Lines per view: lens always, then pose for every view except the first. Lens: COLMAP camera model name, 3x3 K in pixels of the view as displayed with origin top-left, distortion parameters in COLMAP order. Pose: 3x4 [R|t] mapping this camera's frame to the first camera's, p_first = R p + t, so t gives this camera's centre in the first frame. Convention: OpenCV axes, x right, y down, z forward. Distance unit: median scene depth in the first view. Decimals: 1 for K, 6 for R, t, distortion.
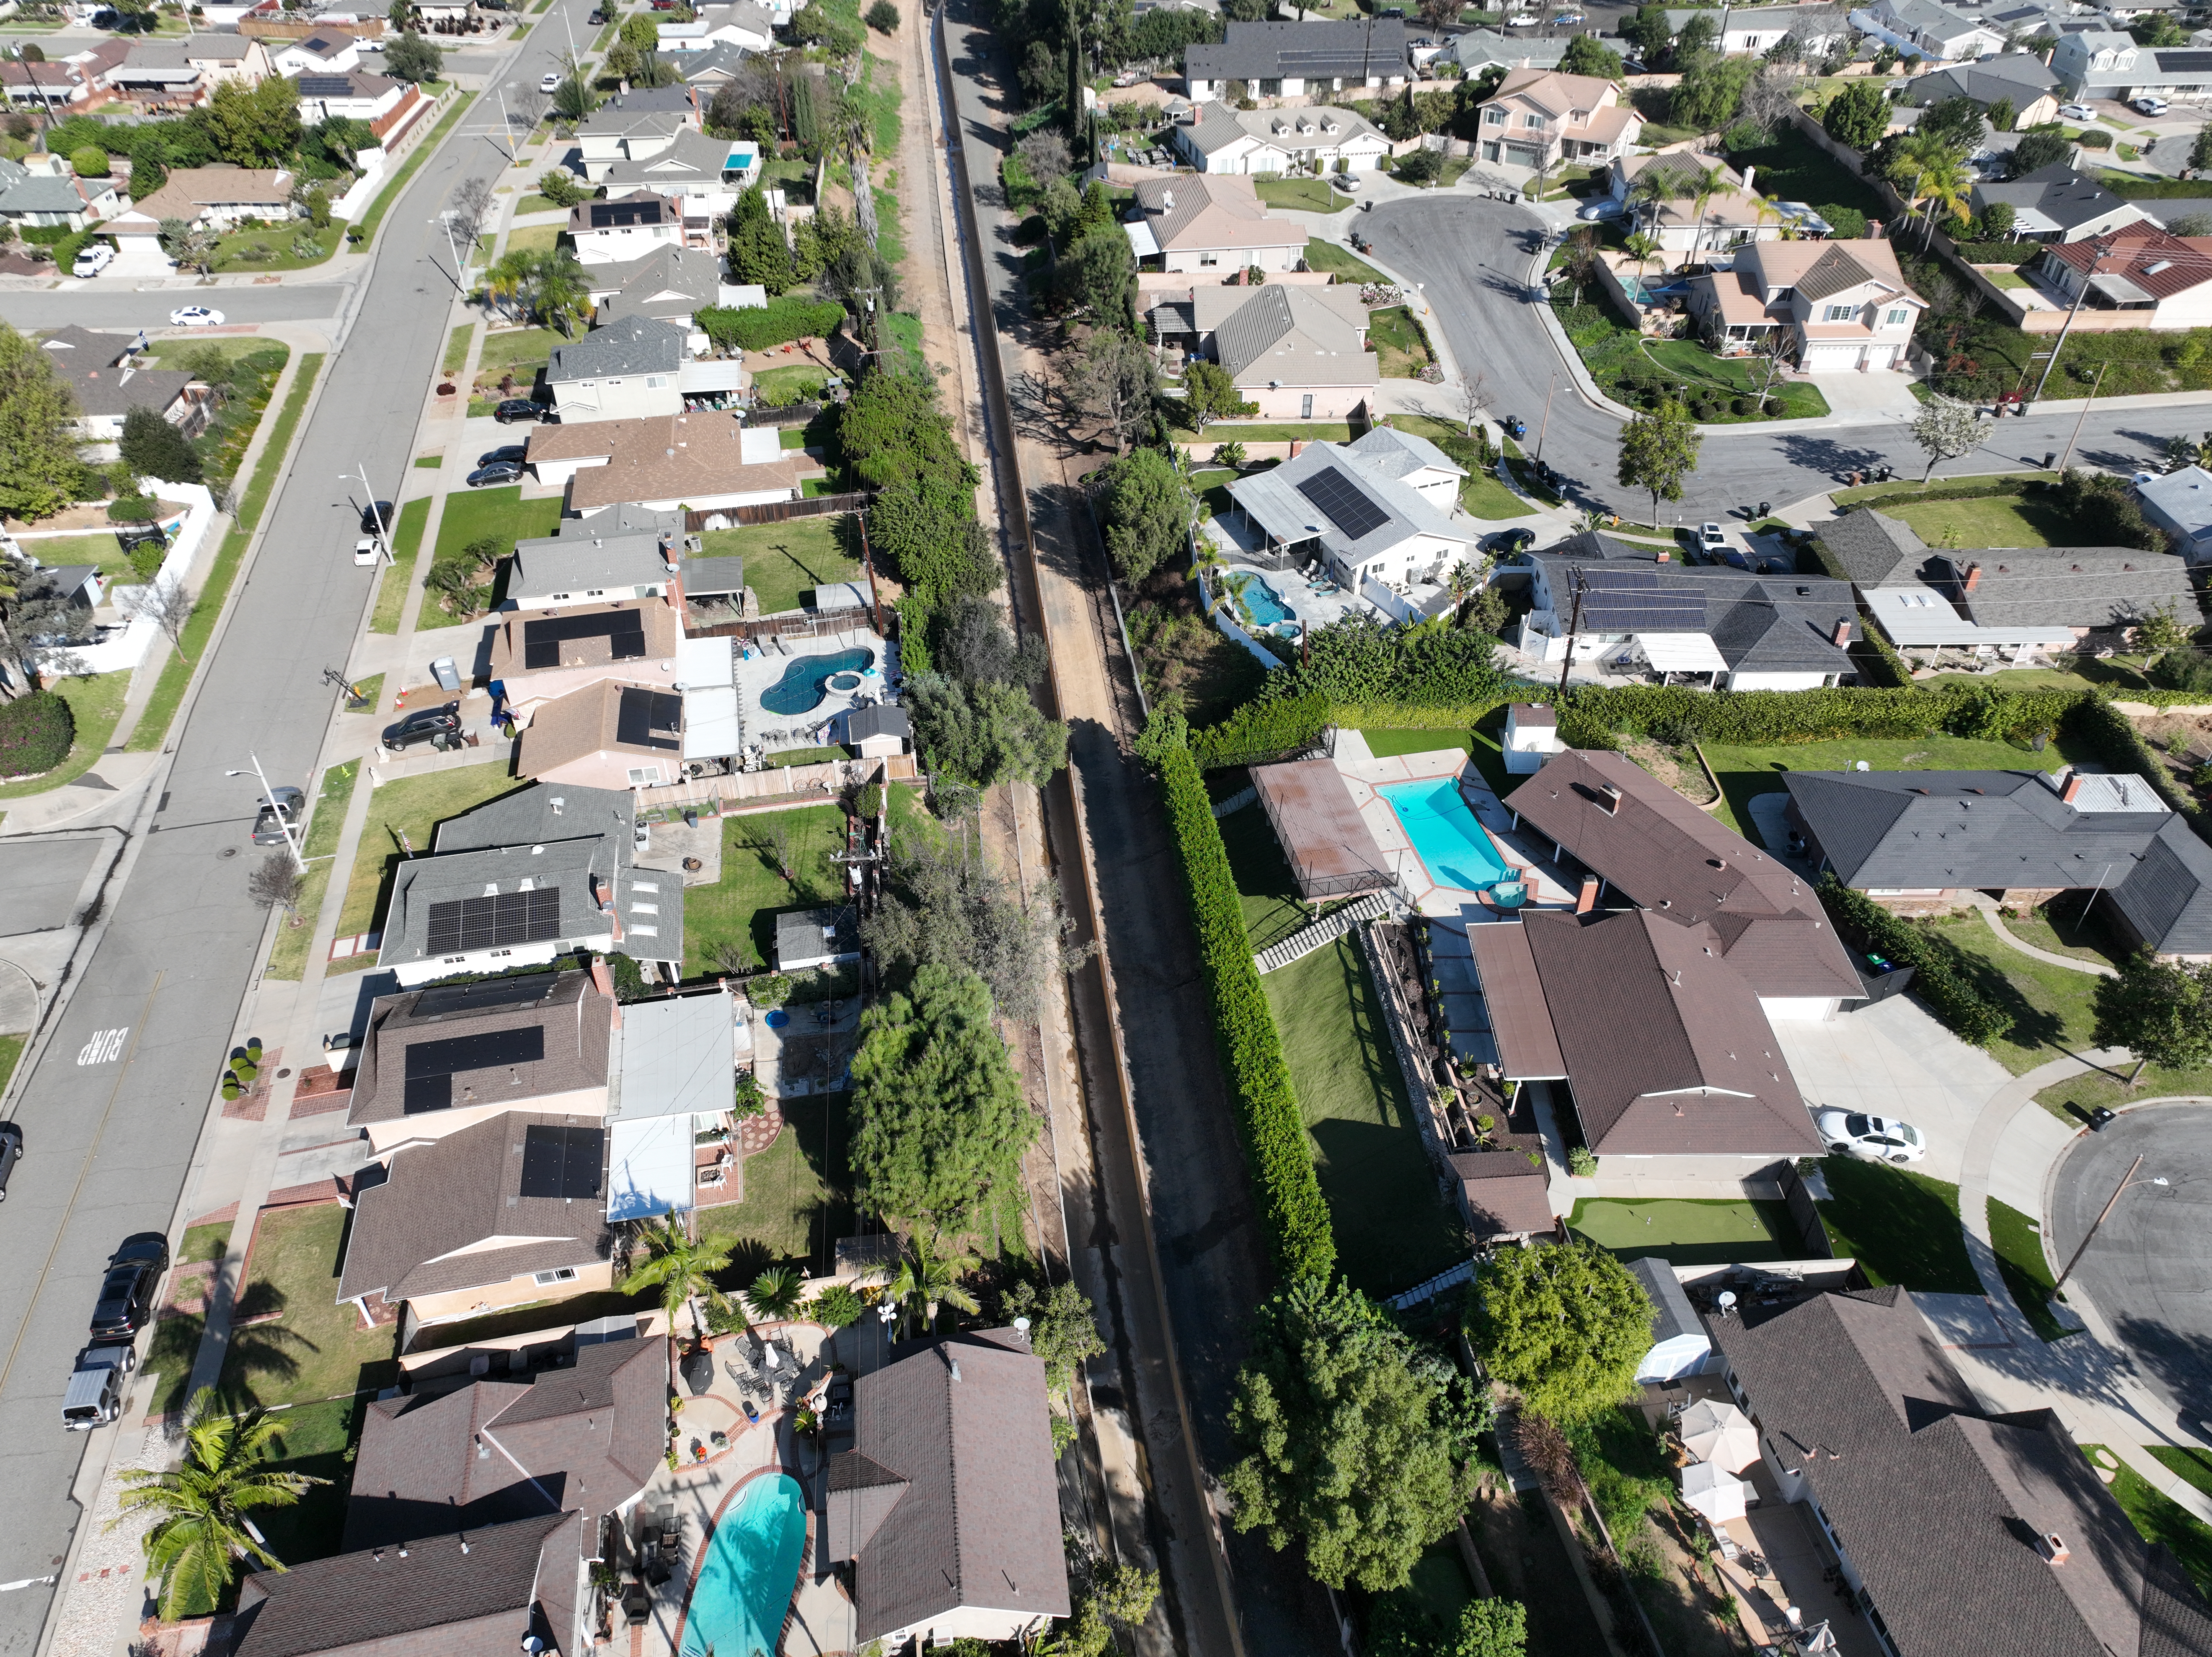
lens RADIAL K [[1544.9, 0, 1106.0], [0, 1544.9, 828.5], [0, 0, 1]] dist [-0.002039, 0.018246]
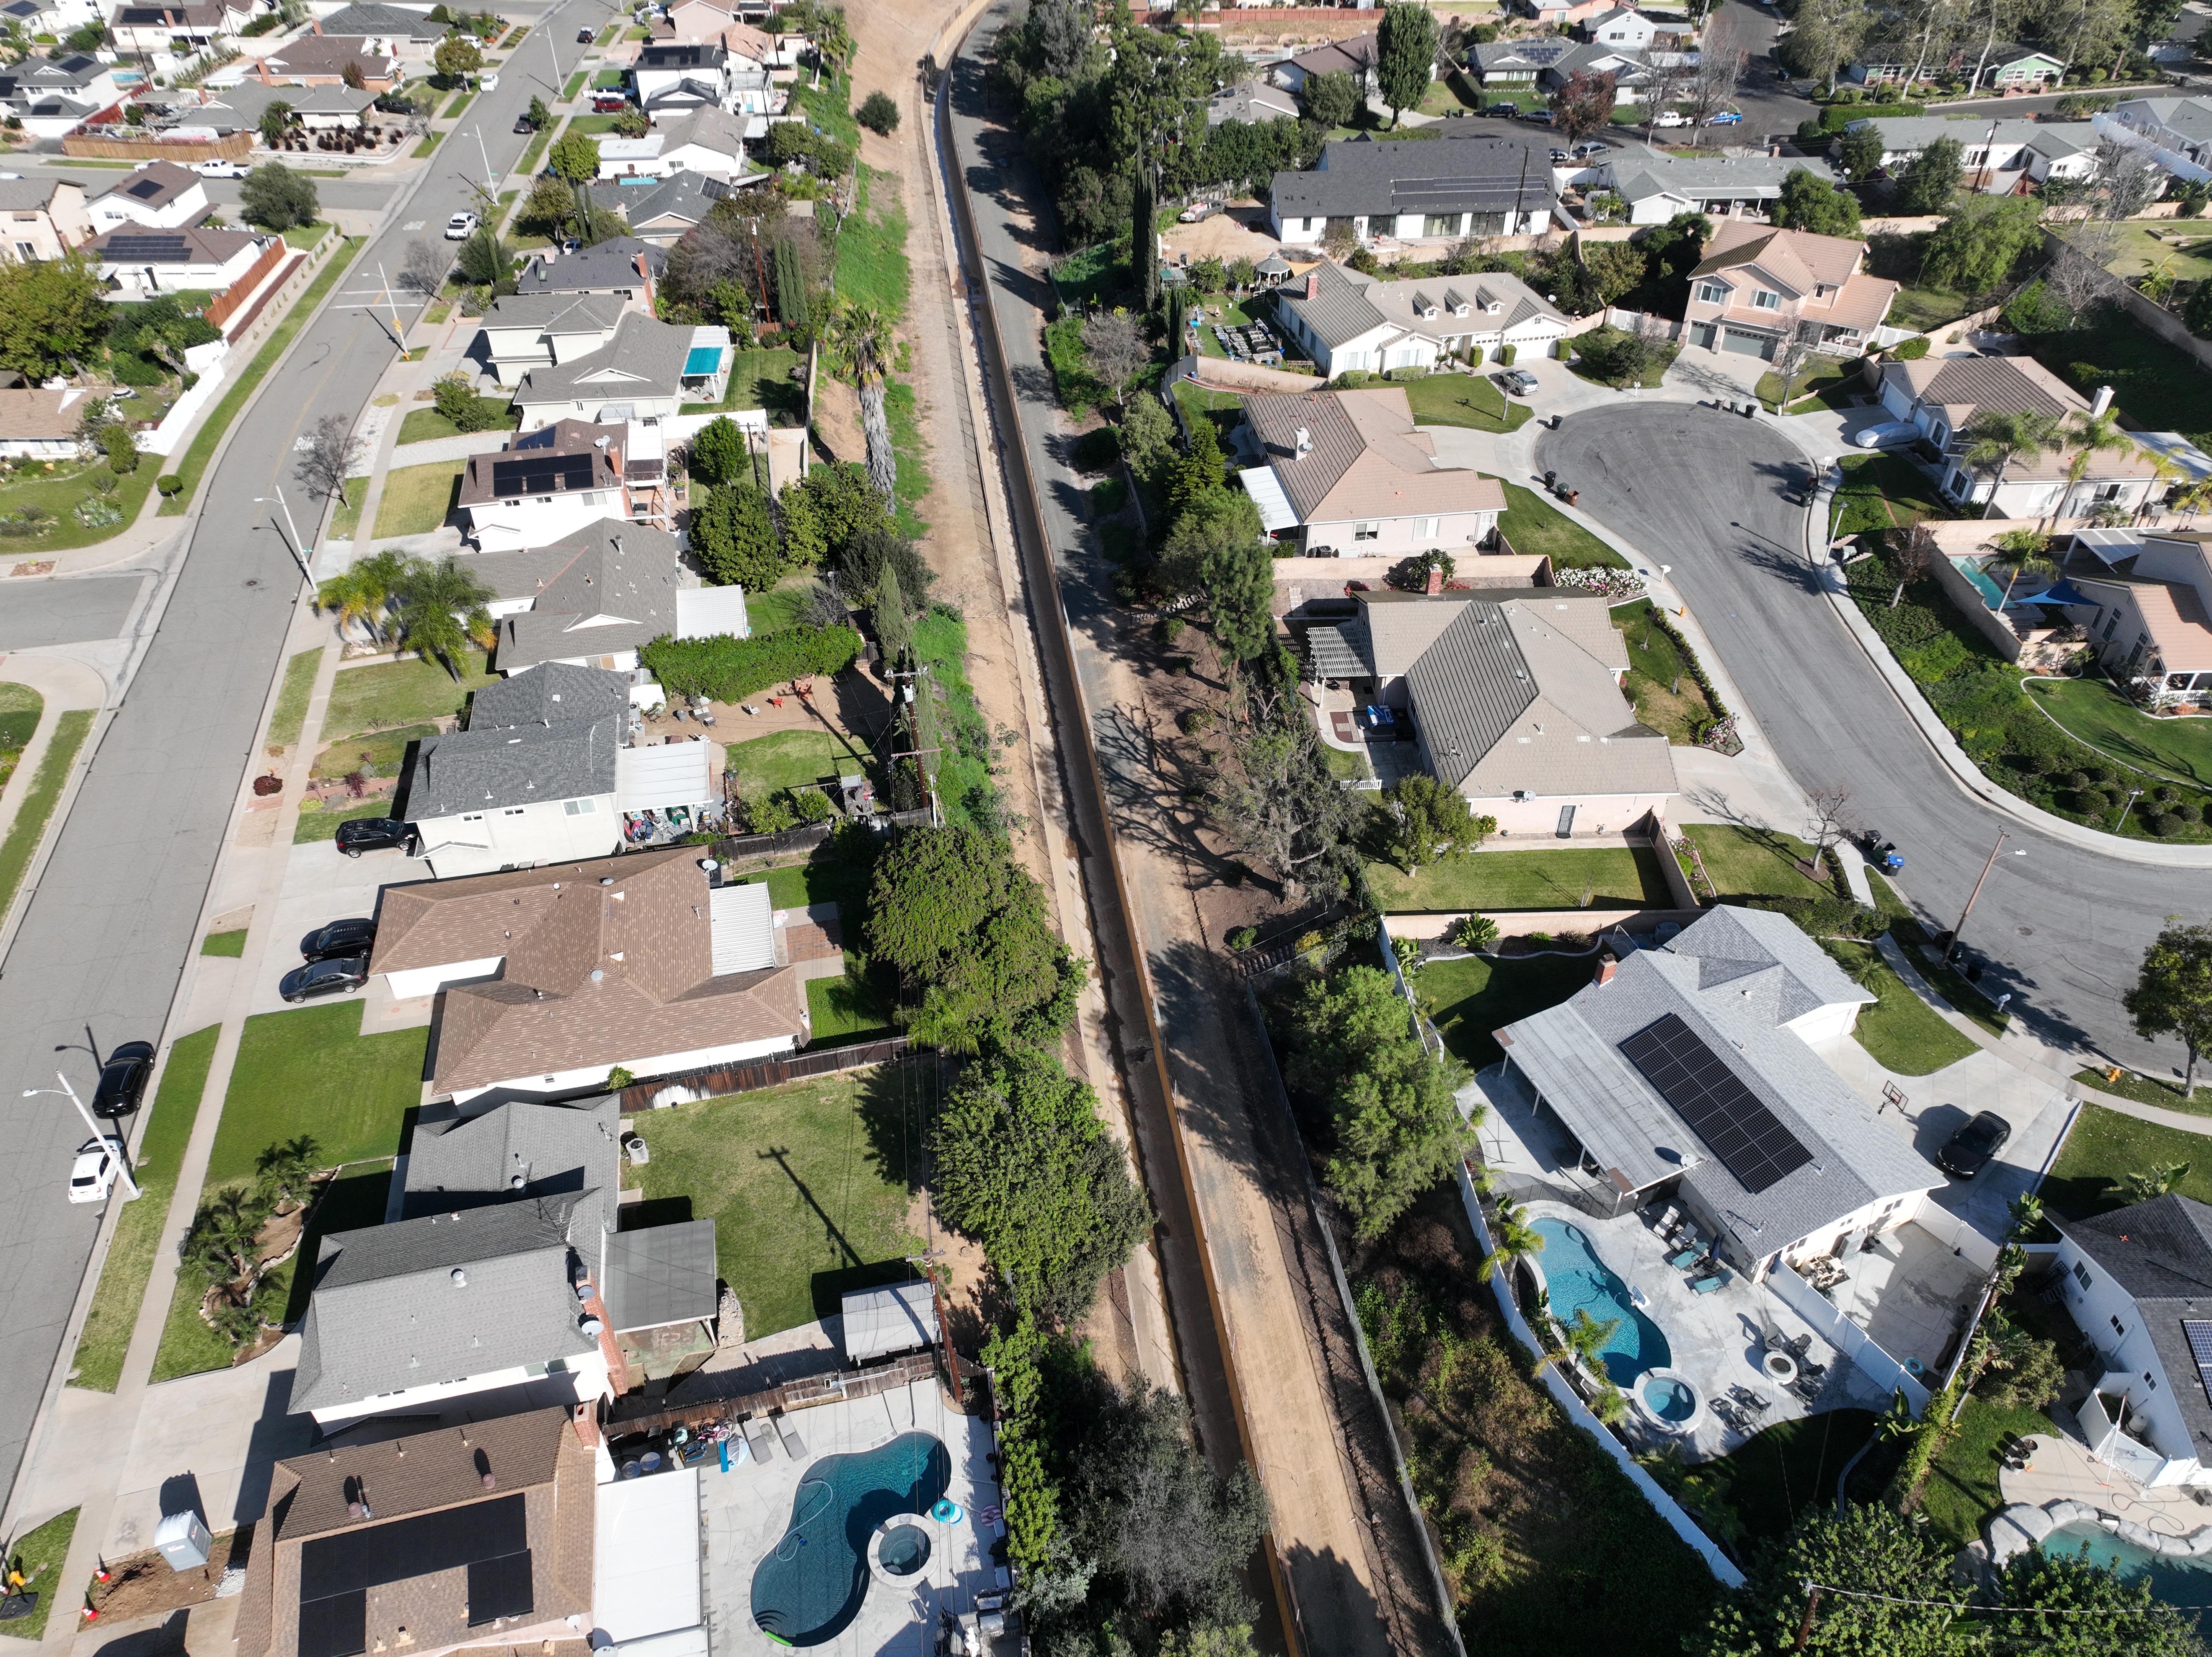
lens RADIAL K [[1544.9, 0, 1106.0], [0, 1544.9, 828.5], [0, 0, 1]] dist [-0.002039, 0.018246]
pose [[0.999799, -0.012017, 0.016075, -0.063133], [0.012035, 0.999927, -0.001057, -0.219117], [-0.016061, 0.001250, 0.999870, 0.273852]]
